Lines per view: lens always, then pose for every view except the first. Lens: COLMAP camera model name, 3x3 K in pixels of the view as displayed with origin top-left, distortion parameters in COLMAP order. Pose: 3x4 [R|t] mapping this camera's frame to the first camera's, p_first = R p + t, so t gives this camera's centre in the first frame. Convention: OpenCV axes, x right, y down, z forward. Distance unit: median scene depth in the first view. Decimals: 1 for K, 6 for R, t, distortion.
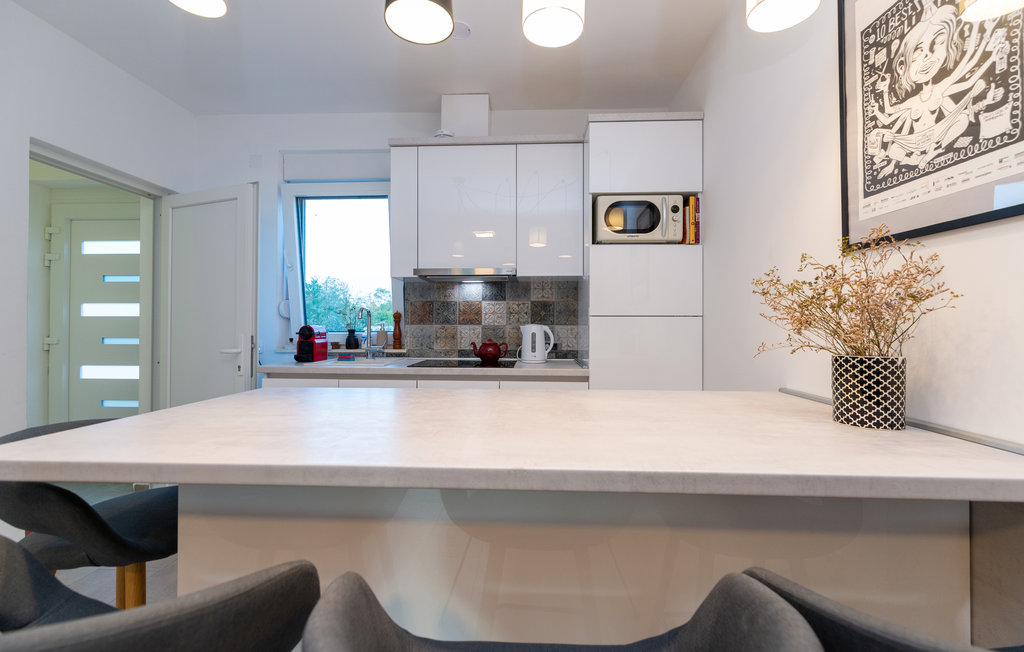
lens RADIAL K [[442.2, 0, 512.0], [0, 442.2, 326.0], [0, 0, 1]] dist [0.001027, 0.000570]
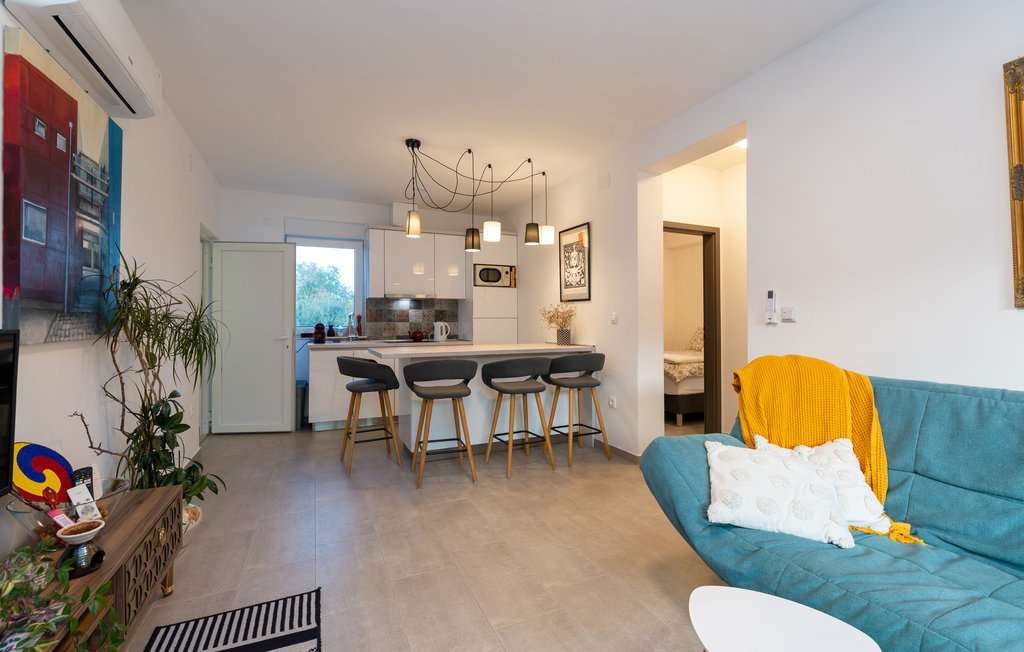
lens RADIAL K [[442.2, 0, 512.0], [0, 442.2, 326.0], [0, 0, 1]] dist [0.001027, 0.000570]
pose [[0.889931, -0.008586, 0.456014, -0.679795], [0.004932, 0.999945, 0.009203, -0.002189], [-0.456068, -0.005941, 0.889925, -1.103639]]
